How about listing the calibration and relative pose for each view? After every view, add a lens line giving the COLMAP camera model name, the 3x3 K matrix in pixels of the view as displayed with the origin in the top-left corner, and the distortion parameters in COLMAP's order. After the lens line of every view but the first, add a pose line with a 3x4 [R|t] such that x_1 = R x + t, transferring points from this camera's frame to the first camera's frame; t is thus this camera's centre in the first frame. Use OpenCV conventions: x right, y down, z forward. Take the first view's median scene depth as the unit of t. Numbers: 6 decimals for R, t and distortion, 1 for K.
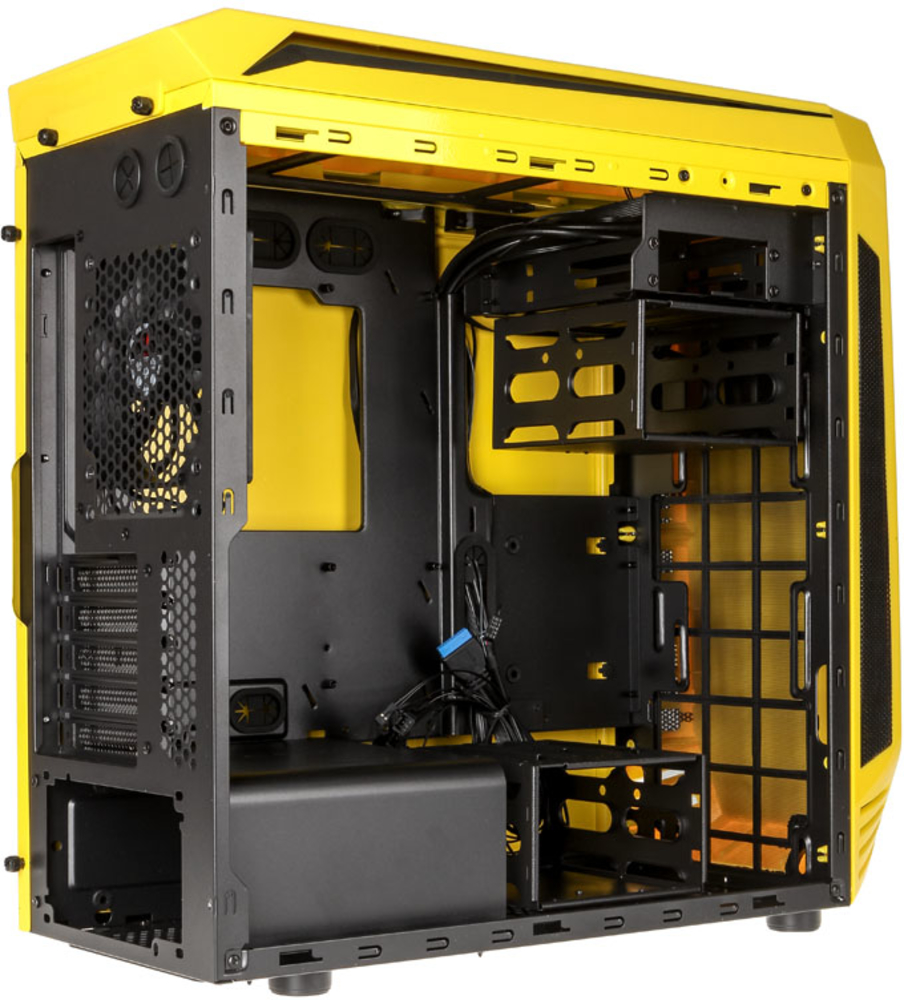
lens RADIAL K [[2398.8, 0, 452.0], [0, 2398.8, 503.0], [0, 0, 1]] dist [-0.072774, 0.000000]
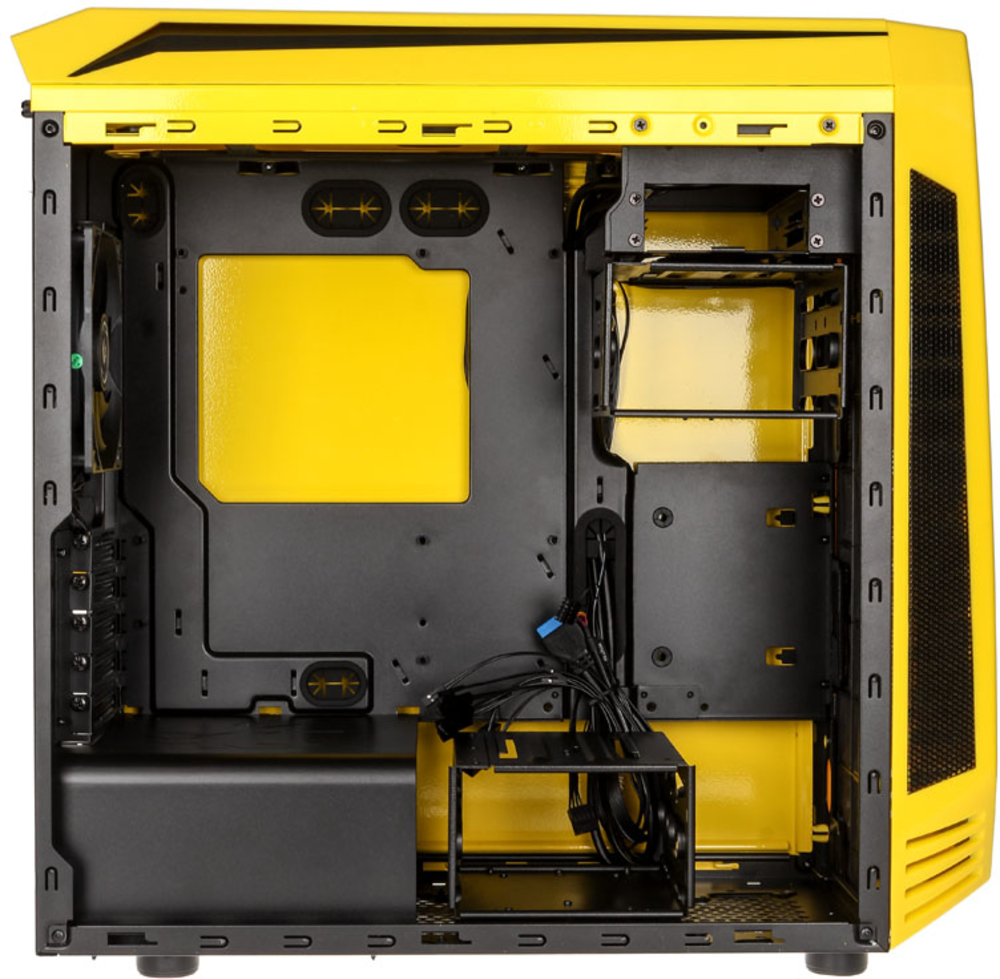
lens RADIAL K [[2582.7, 0, 495.7], [0, 2582.7, 401.1], [0, 0, 1]] dist [-0.012586, 0.000000]
pose [[0.823514, -0.001243, -0.567295, 0.613494], [0.009109, 0.999898, 0.011032, -0.044259], [0.567223, -0.014252, 0.823441, 0.166742]]
